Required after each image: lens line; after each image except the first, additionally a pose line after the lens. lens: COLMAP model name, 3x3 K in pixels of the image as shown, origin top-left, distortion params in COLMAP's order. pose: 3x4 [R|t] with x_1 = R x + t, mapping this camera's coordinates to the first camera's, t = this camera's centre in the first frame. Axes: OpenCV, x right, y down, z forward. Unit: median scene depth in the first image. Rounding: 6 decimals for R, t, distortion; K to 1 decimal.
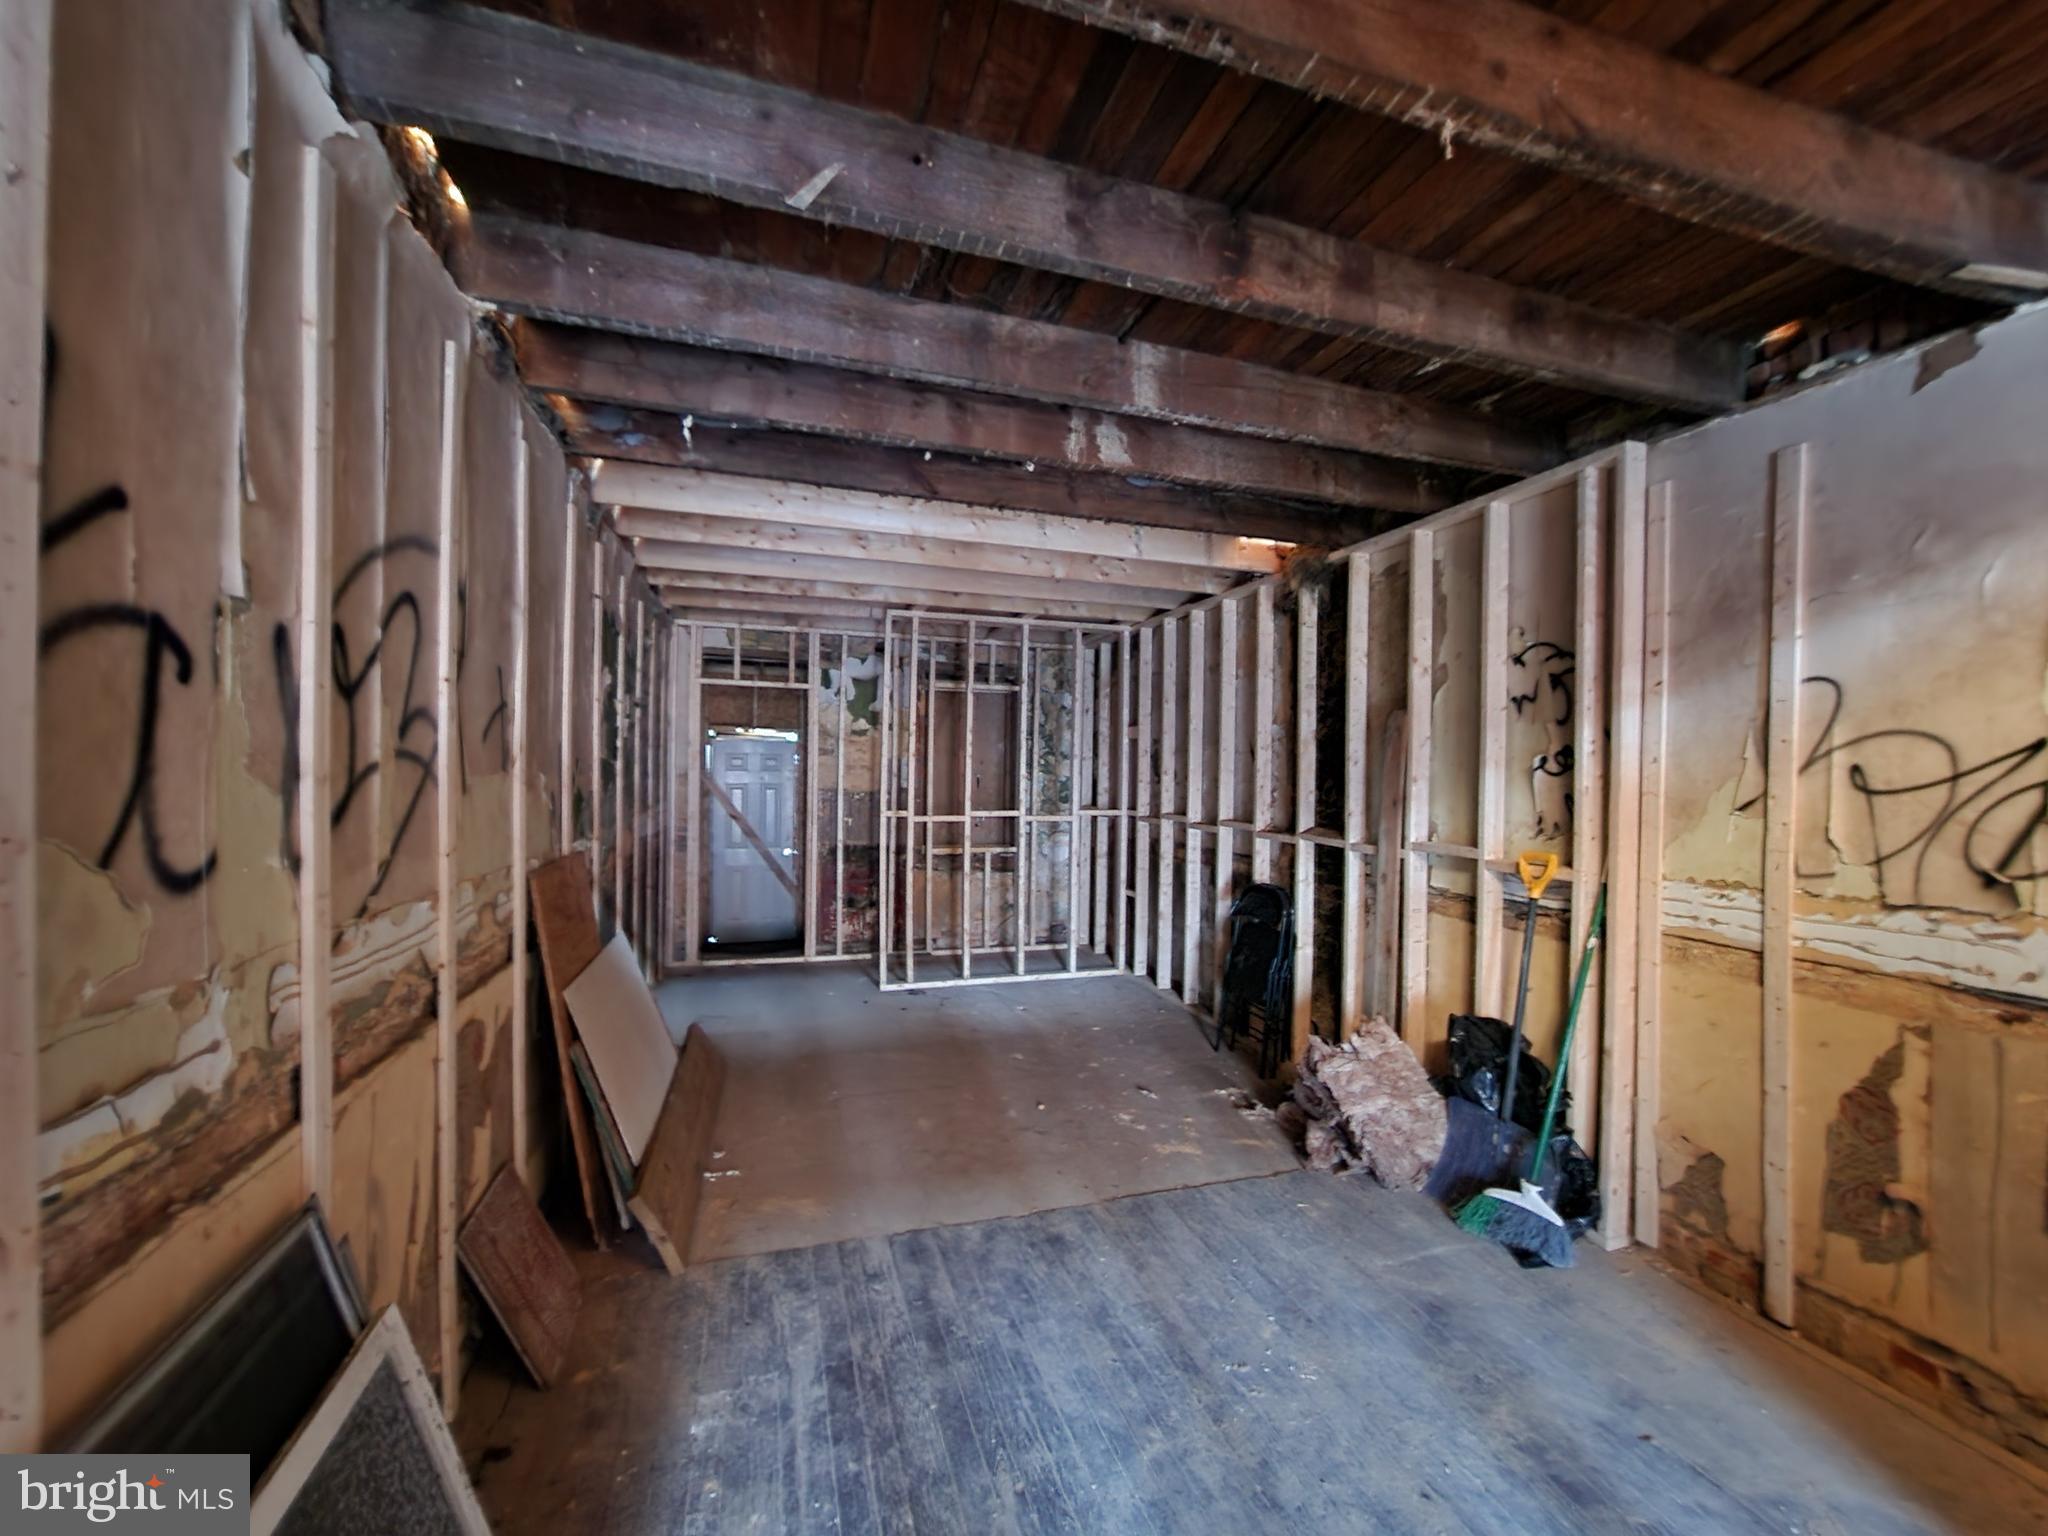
lens RADIAL K [[855.5, 0, 1060.7], [0, 855.5, 773.1], [0, 0, 1]] dist [-0.006950, 0.002407]
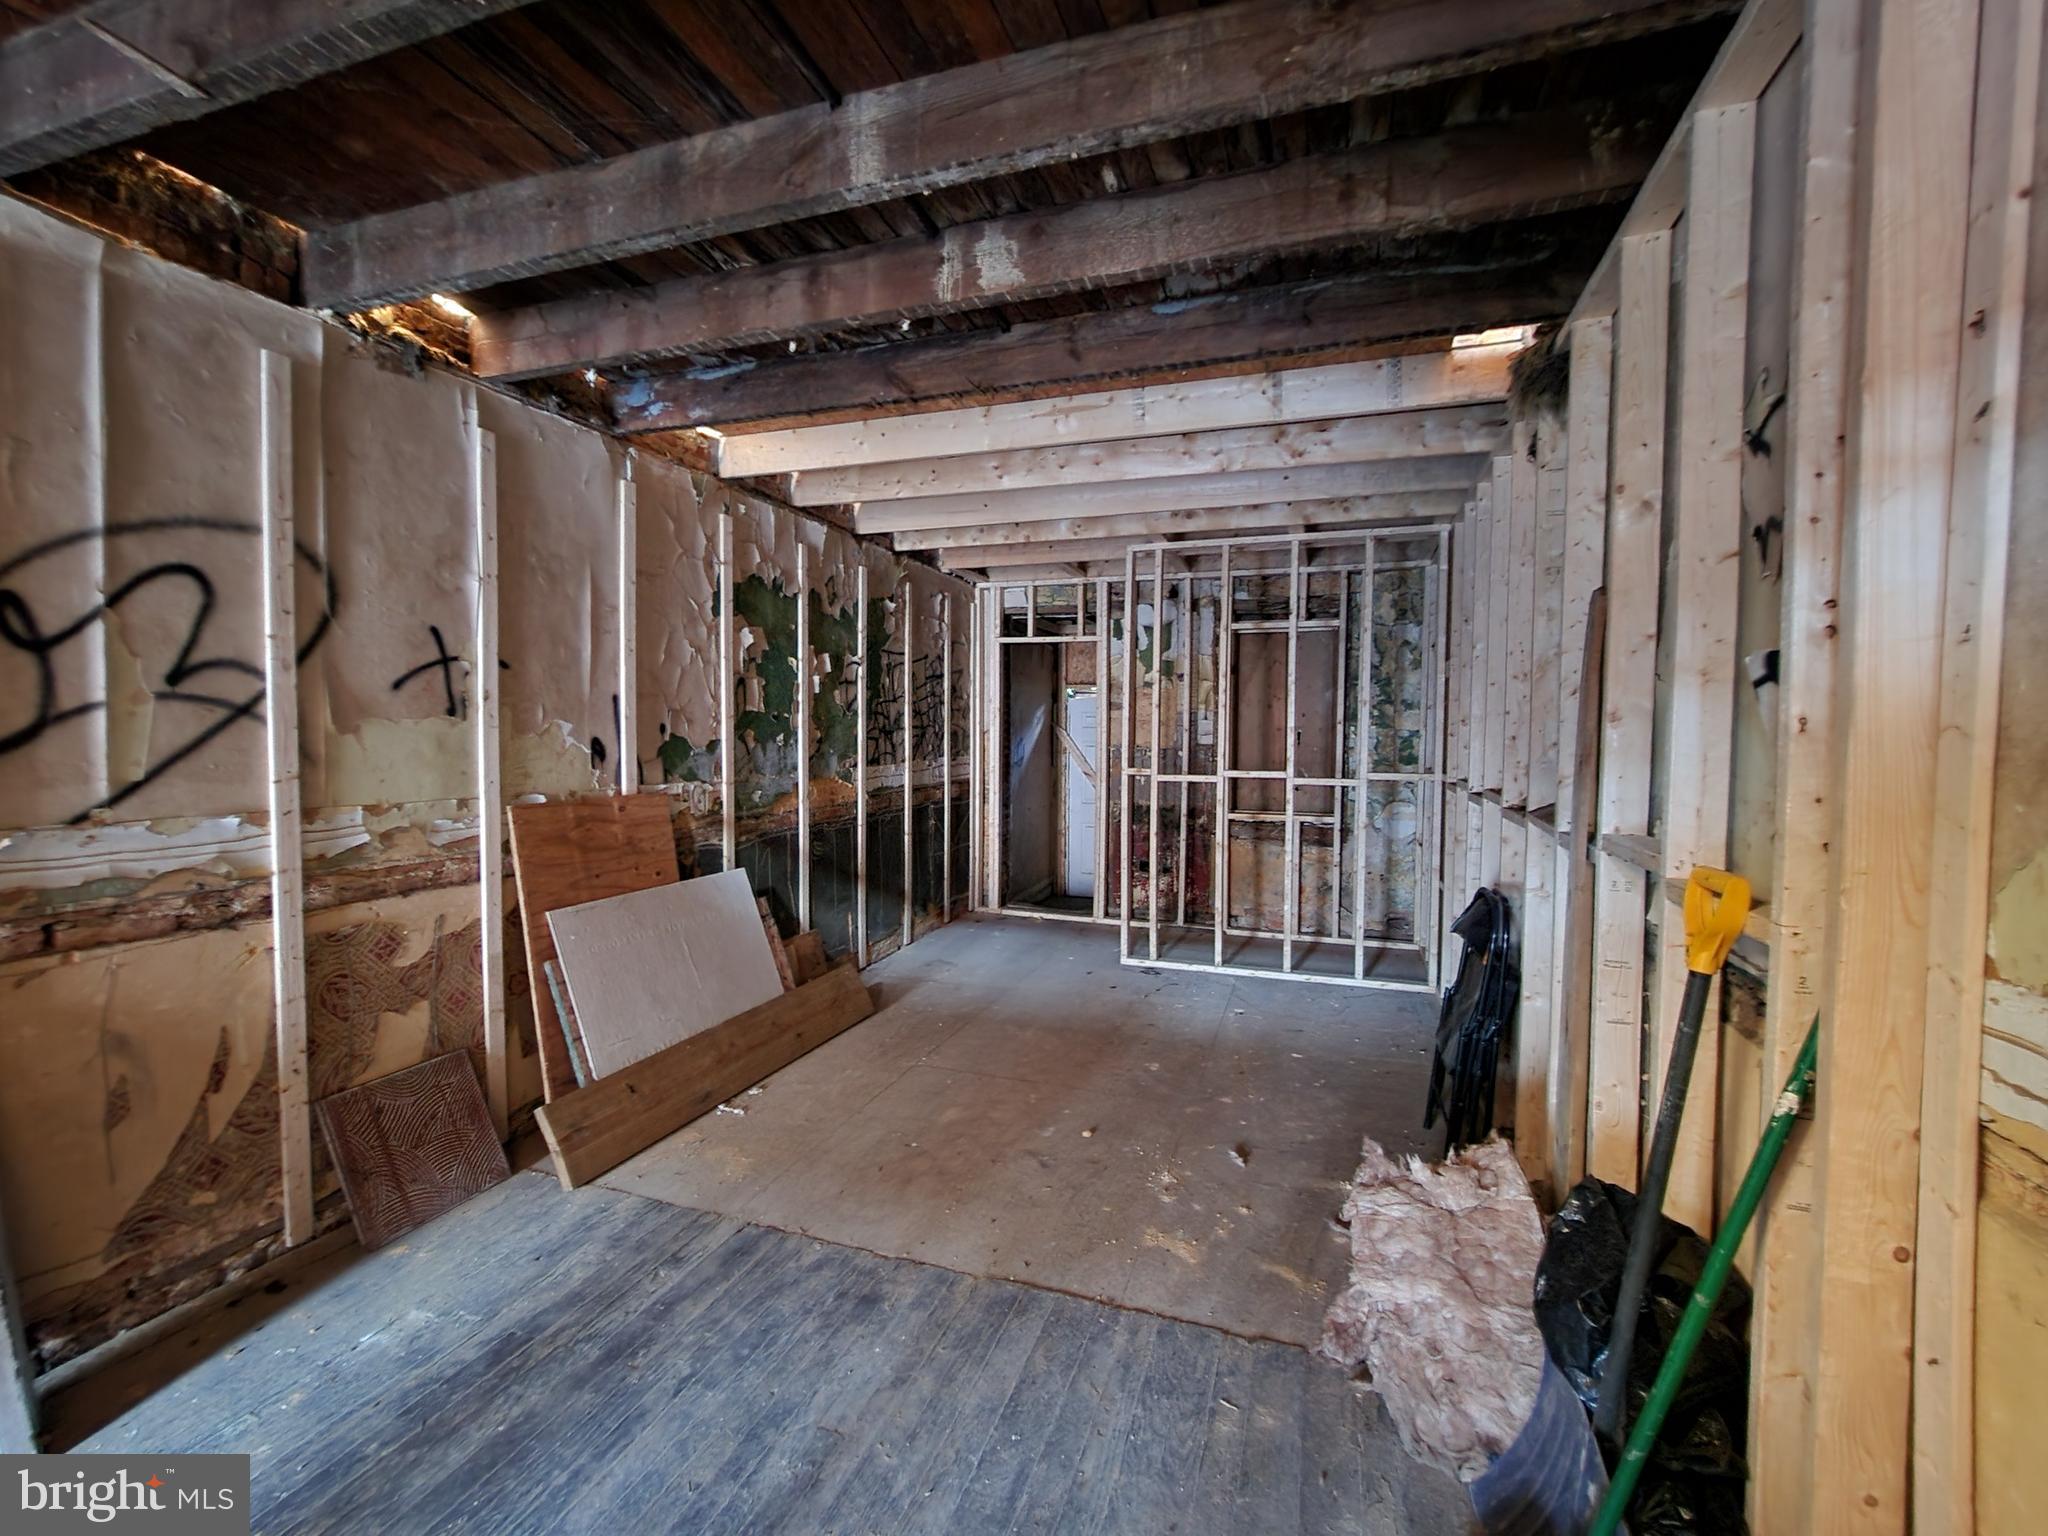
lens RADIAL K [[855.5, 0, 1078.6], [0, 855.5, 760.7], [0, 0, 1]] dist [-0.006950, 0.002407]
pose [[0.794255, 0.012715, -0.607452, 0.530267], [0.003657, 0.999663, 0.025707, 0.022241], [0.607574, -0.022639, 0.793940, 0.425981]]
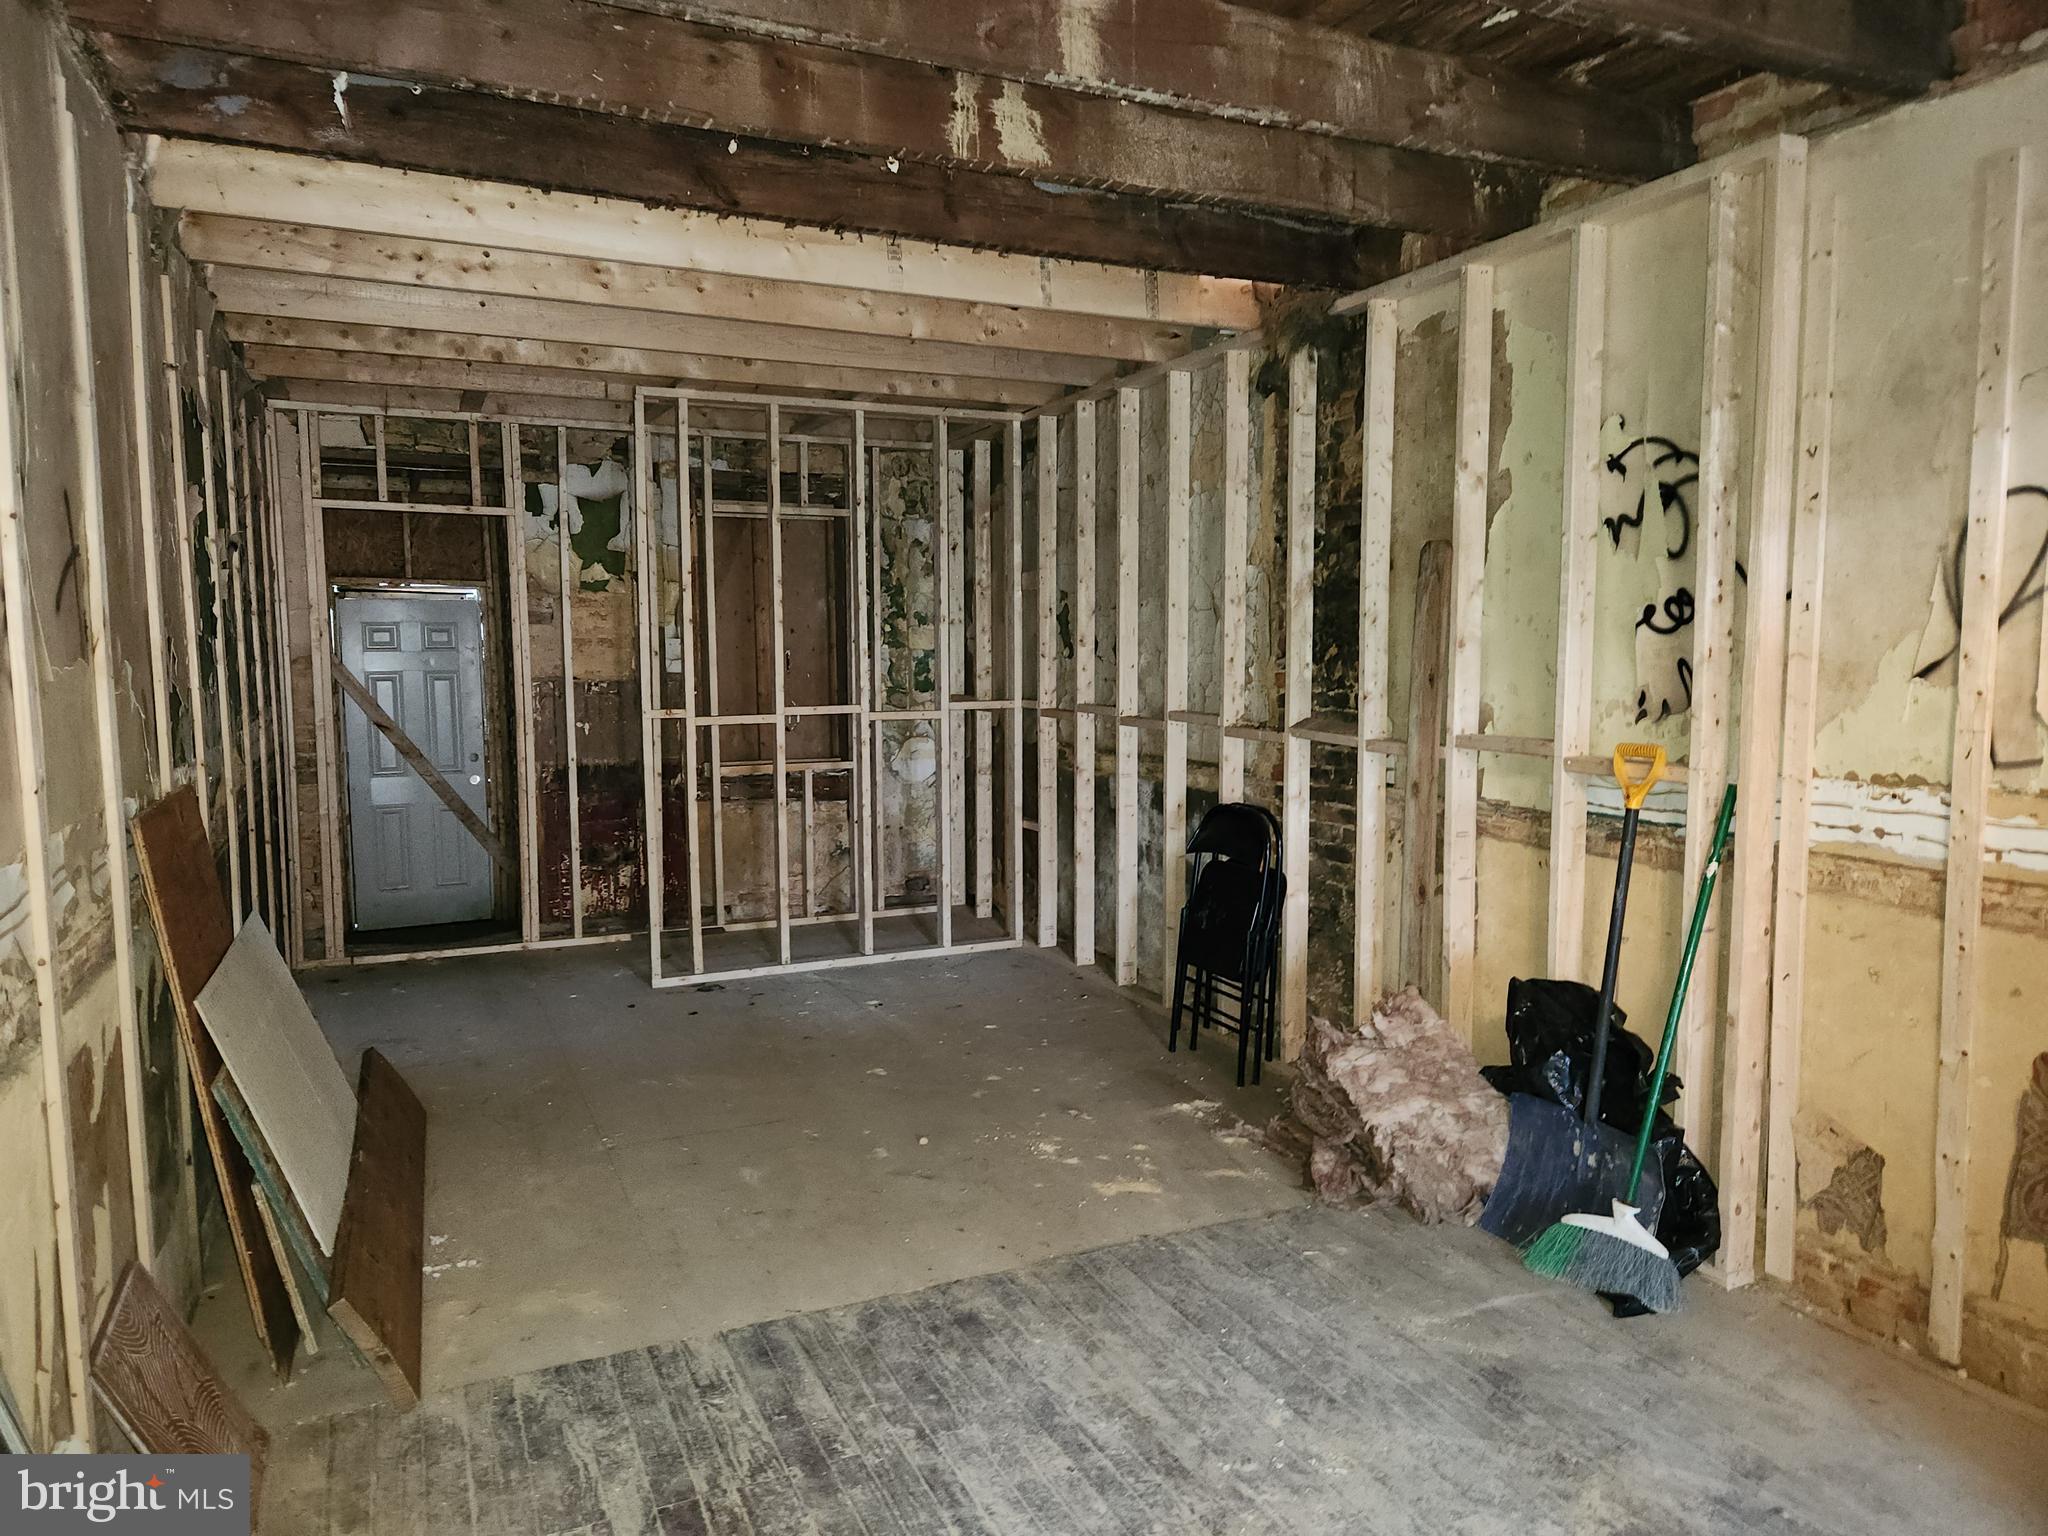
lens RADIAL K [[1354.4, 0, 1016.6], [0, 1354.4, 756.5], [0, 0, 1]] dist [0.062792, -0.052473]
pose [[0.995152, -0.028369, 0.094168, -0.049058], [0.020430, 0.996237, 0.084226, -0.001695], [-0.096203, -0.081894, 0.991987, -0.057431]]
